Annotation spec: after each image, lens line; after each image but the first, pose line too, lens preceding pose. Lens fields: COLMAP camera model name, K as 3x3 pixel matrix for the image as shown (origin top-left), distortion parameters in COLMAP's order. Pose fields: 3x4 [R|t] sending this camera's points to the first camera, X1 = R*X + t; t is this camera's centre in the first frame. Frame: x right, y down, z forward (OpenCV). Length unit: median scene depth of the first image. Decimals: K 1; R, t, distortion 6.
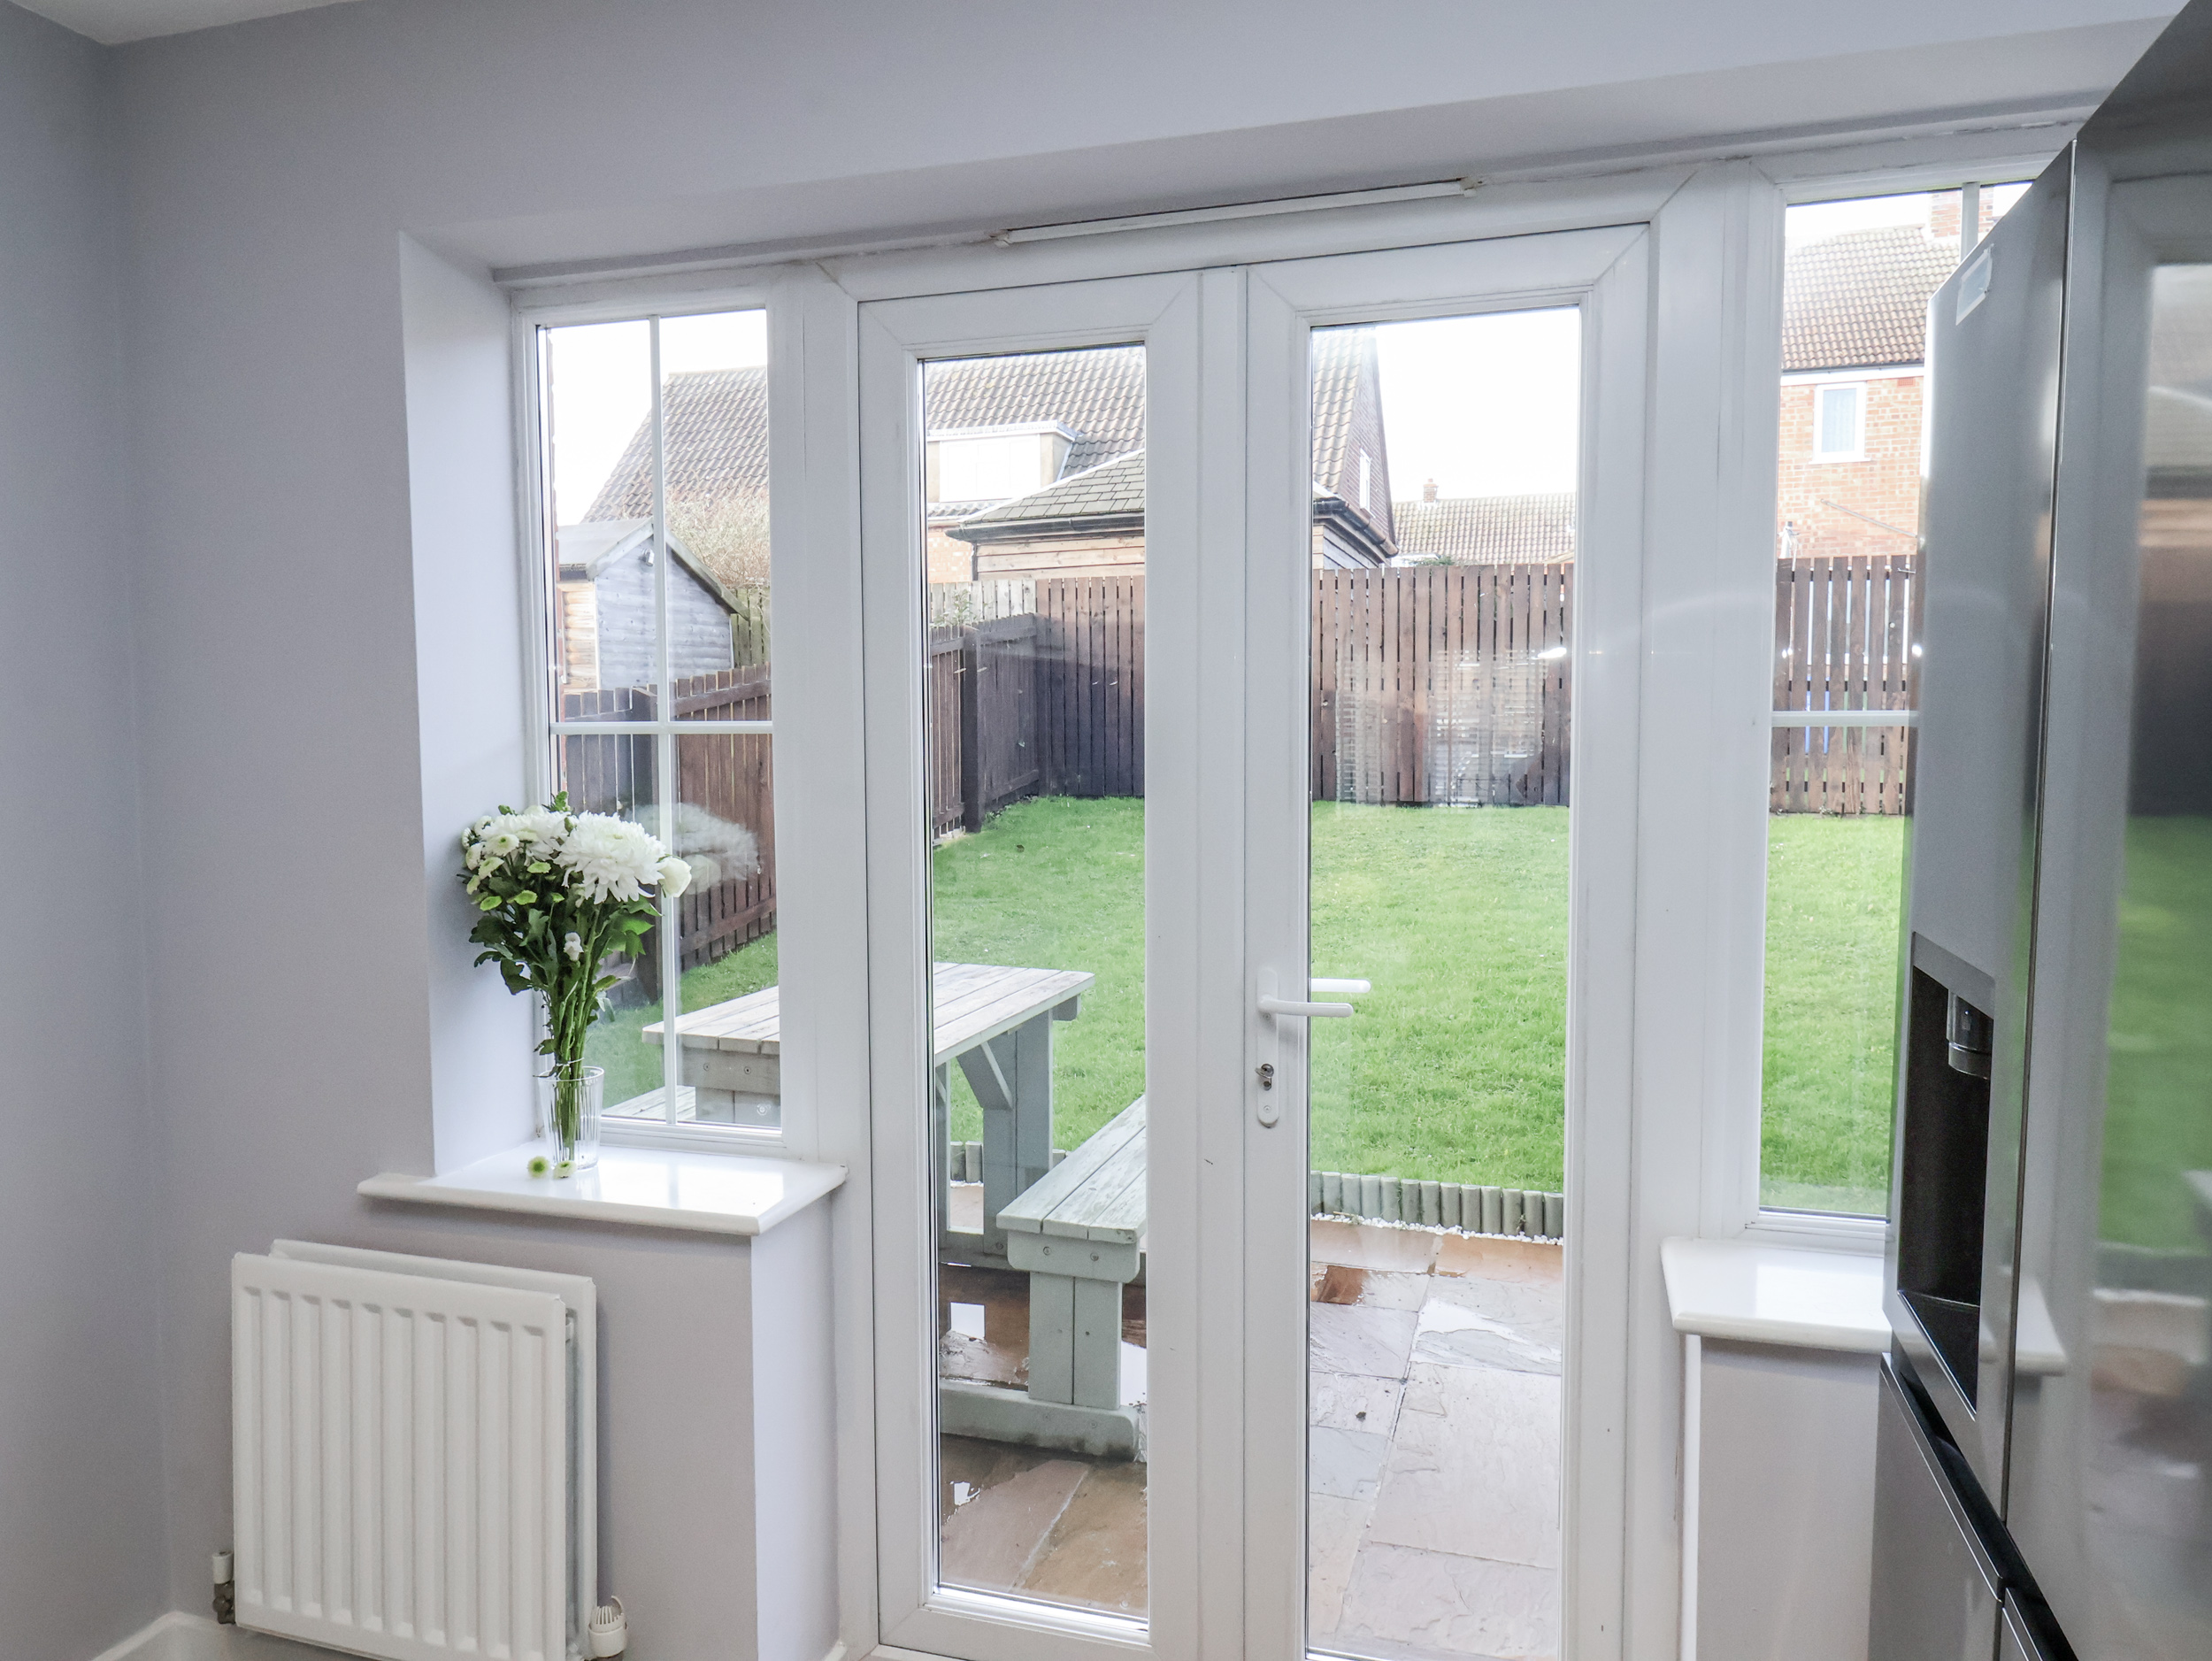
lens RADIAL K [[1468.1, 0, 1109.1], [0, 1468.1, 822.4], [0, 0, 1]] dist [0.022574, -0.001806]
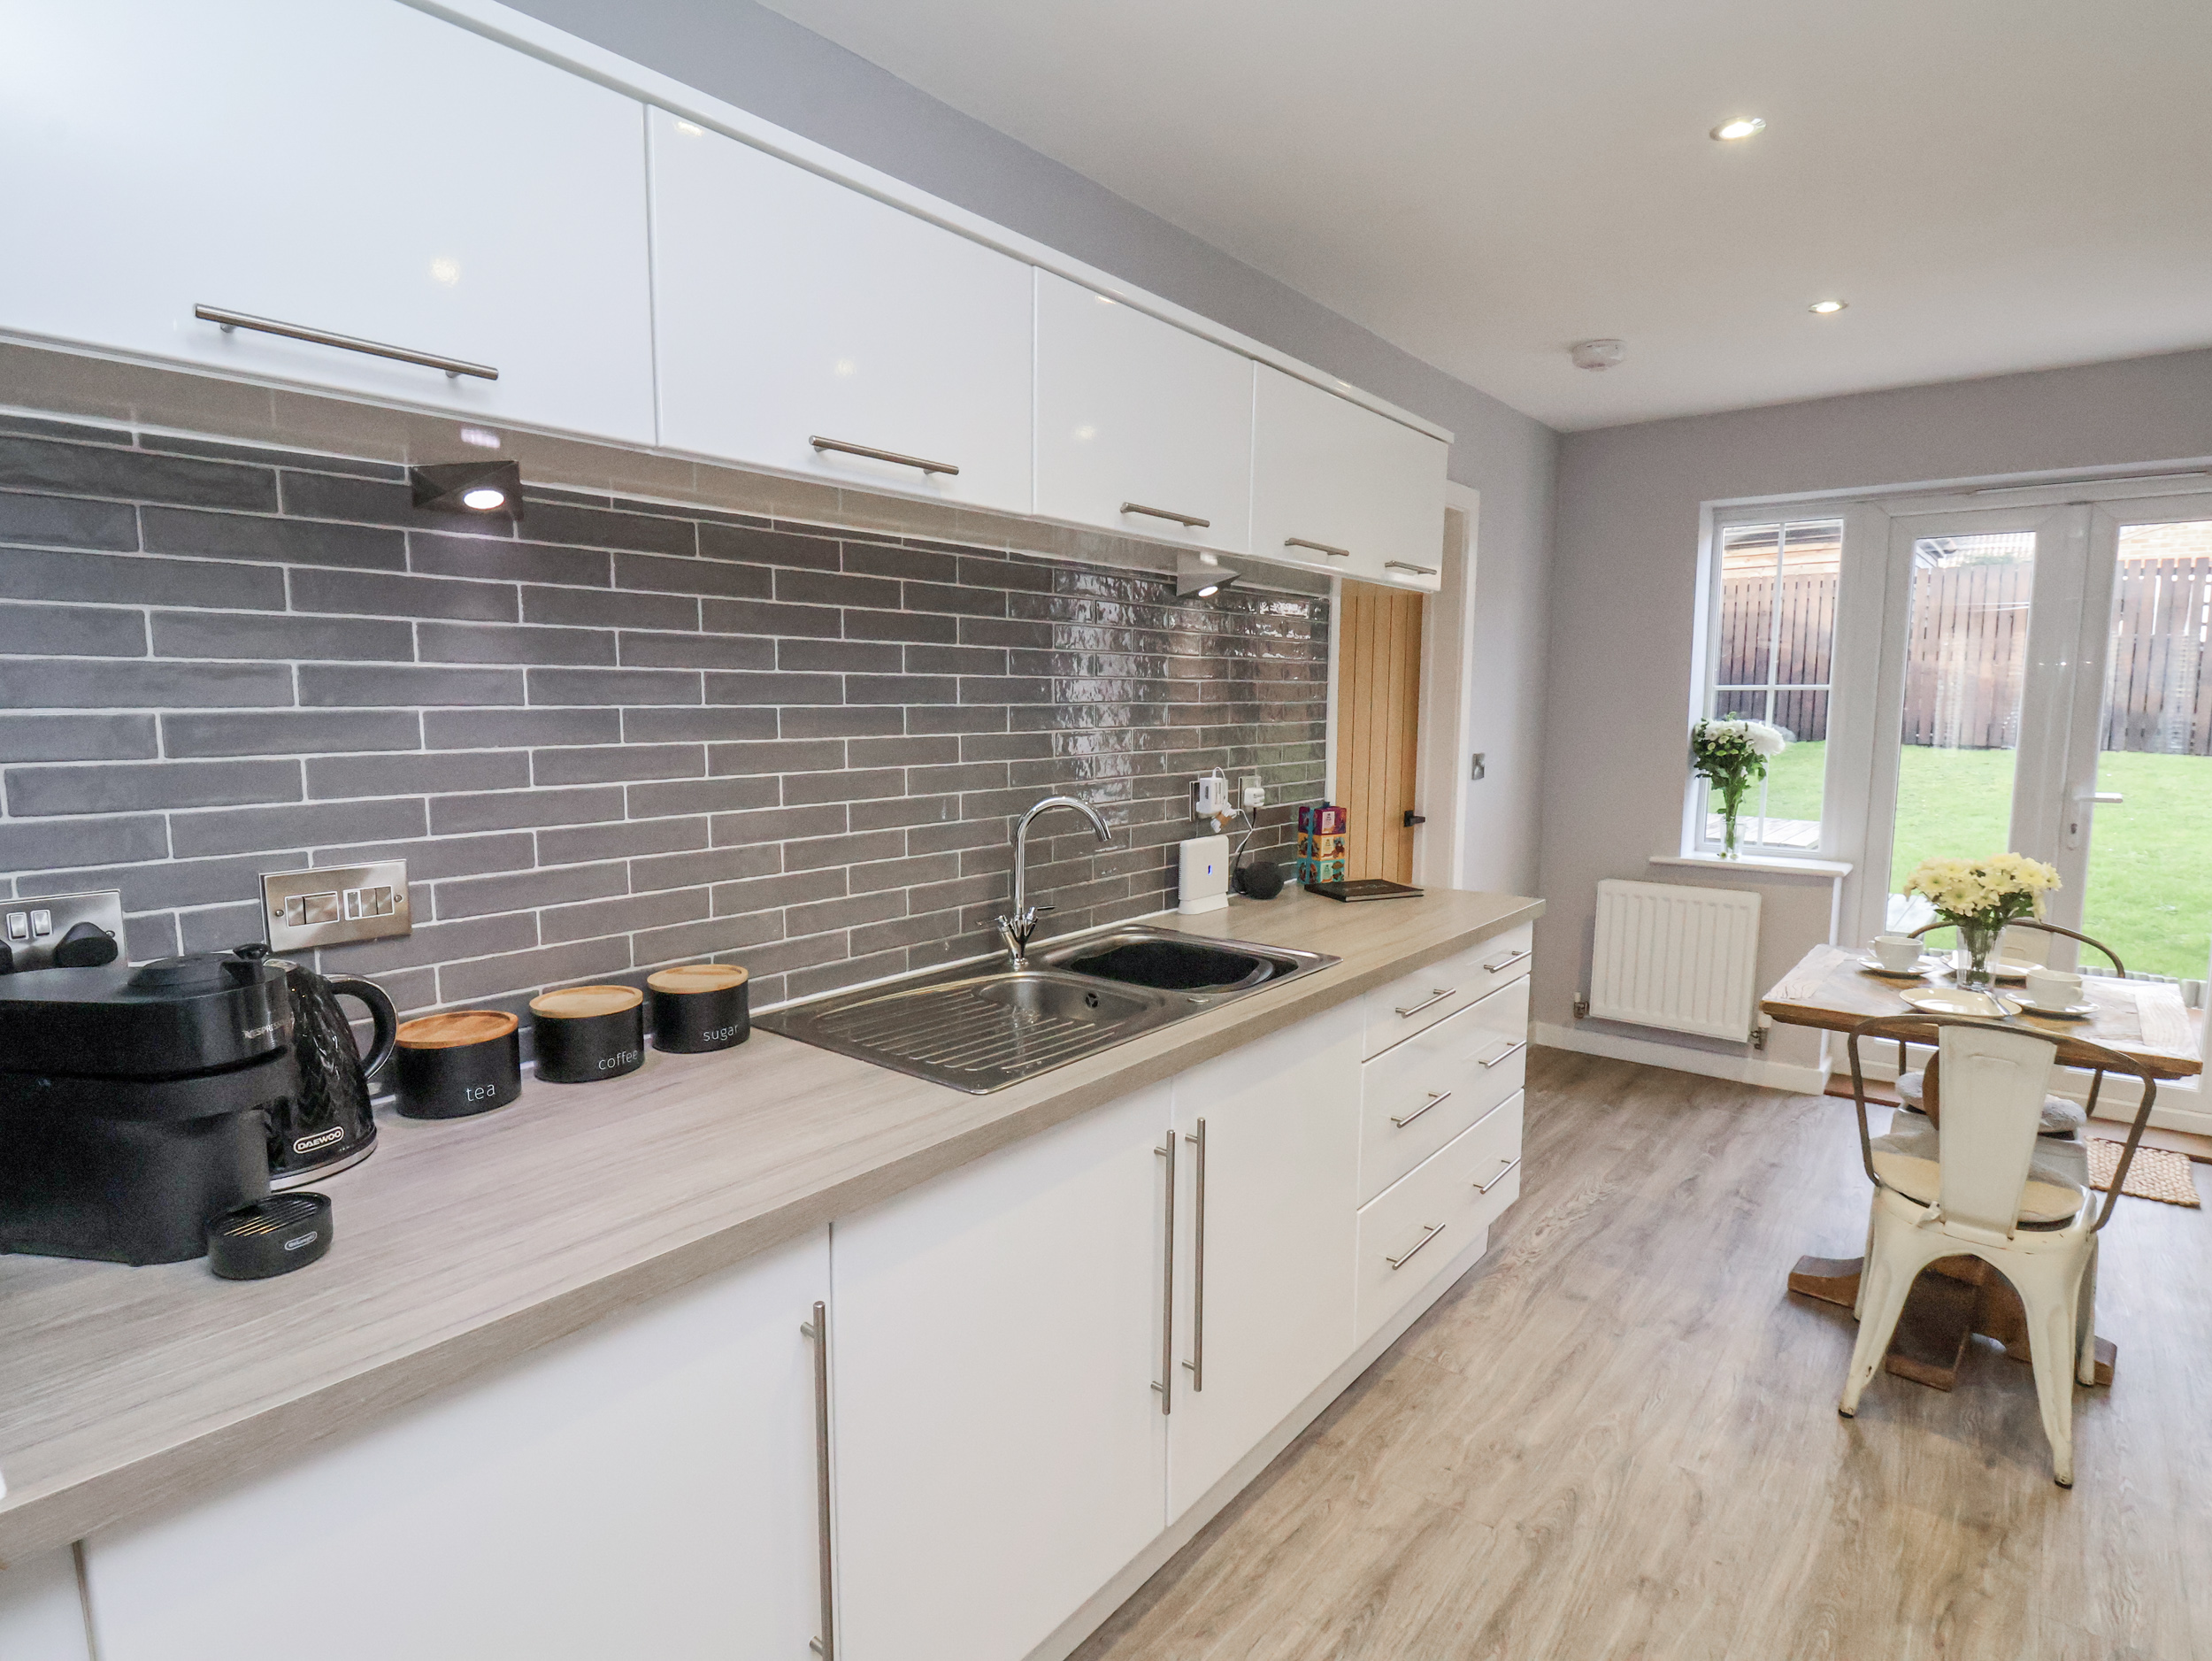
lens RADIAL K [[1162.9, 0, 1110.9], [0, 1162.9, 840.4], [0, 0, 1]] dist [-0.000534, -0.011326]
pose [[0.927980, 0.048942, -0.369401, -0.114257], [-0.024848, 0.997258, 0.069705, 0.016225], [0.371799, -0.055506, 0.926652, -0.237565]]
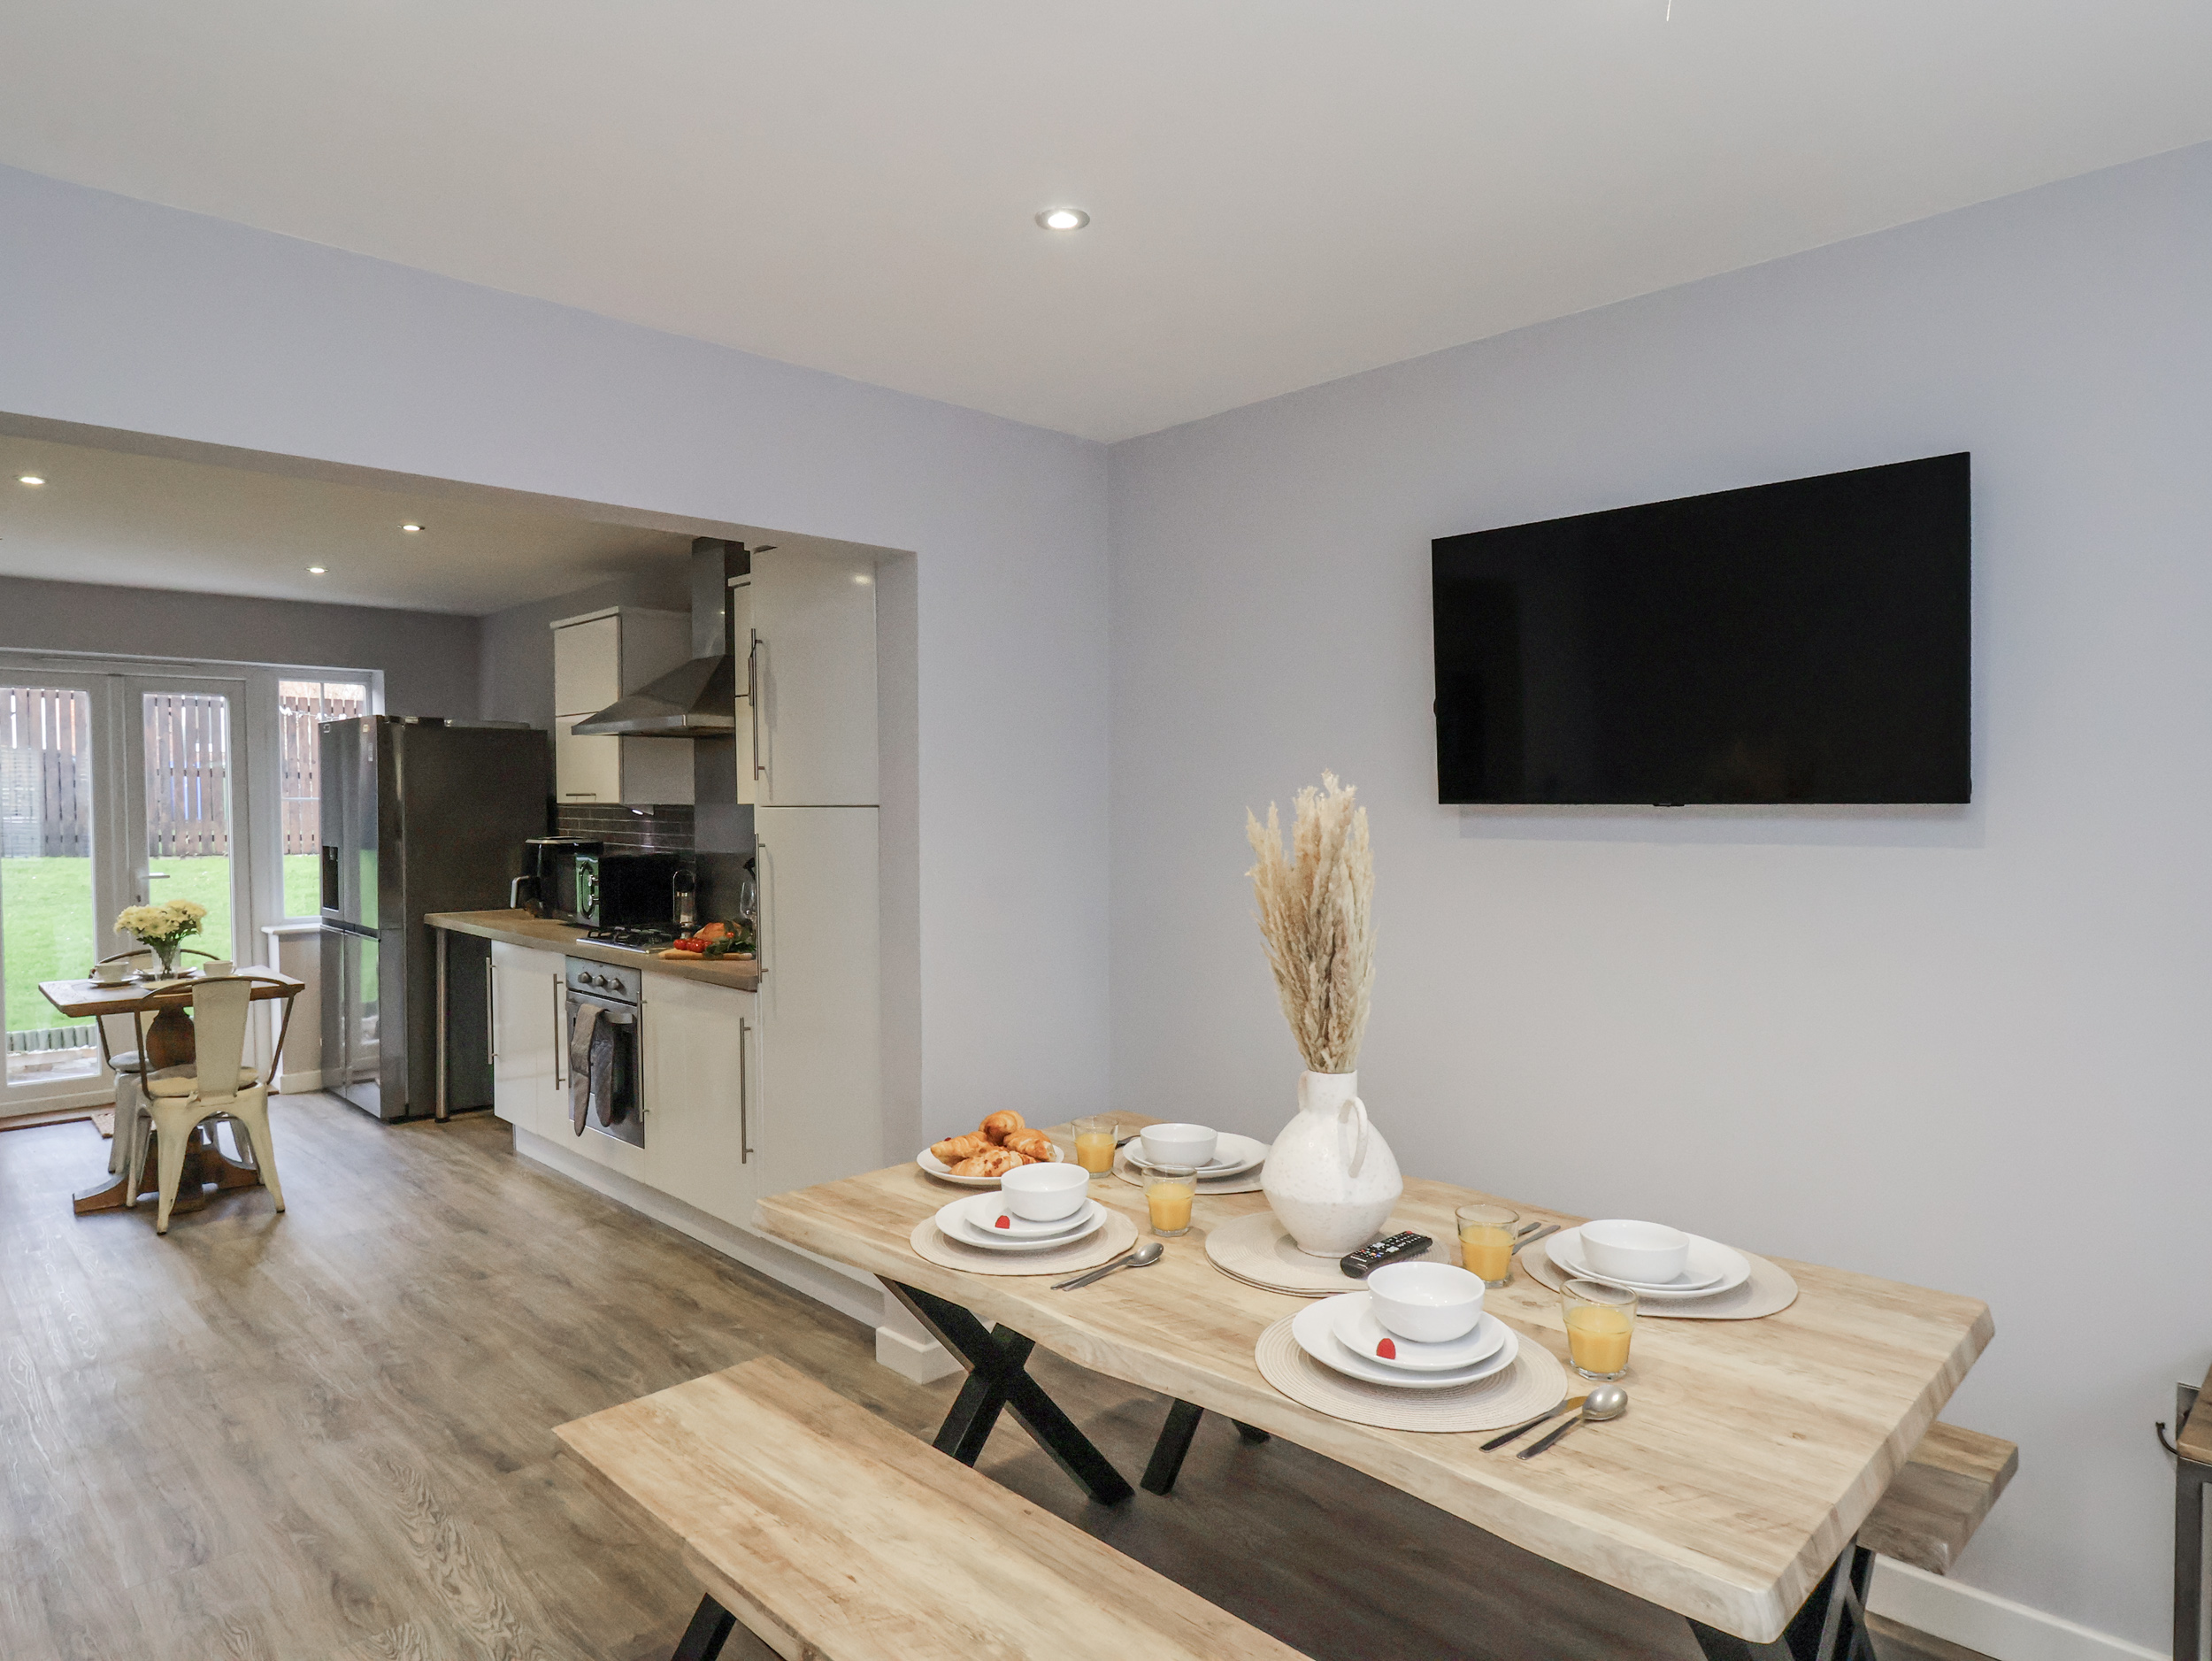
lens RADIAL K [[1322.3, 0, 1106.0], [0, 1322.3, 830.5], [0, 0, 1]] dist [-0.000292, -0.000823]
pose [[0.477411, -0.021599, 0.878414, -0.267087], [0.057947, 0.998295, -0.006947, 0.027704], [-0.876767, 0.054218, 0.477849, -0.437665]]
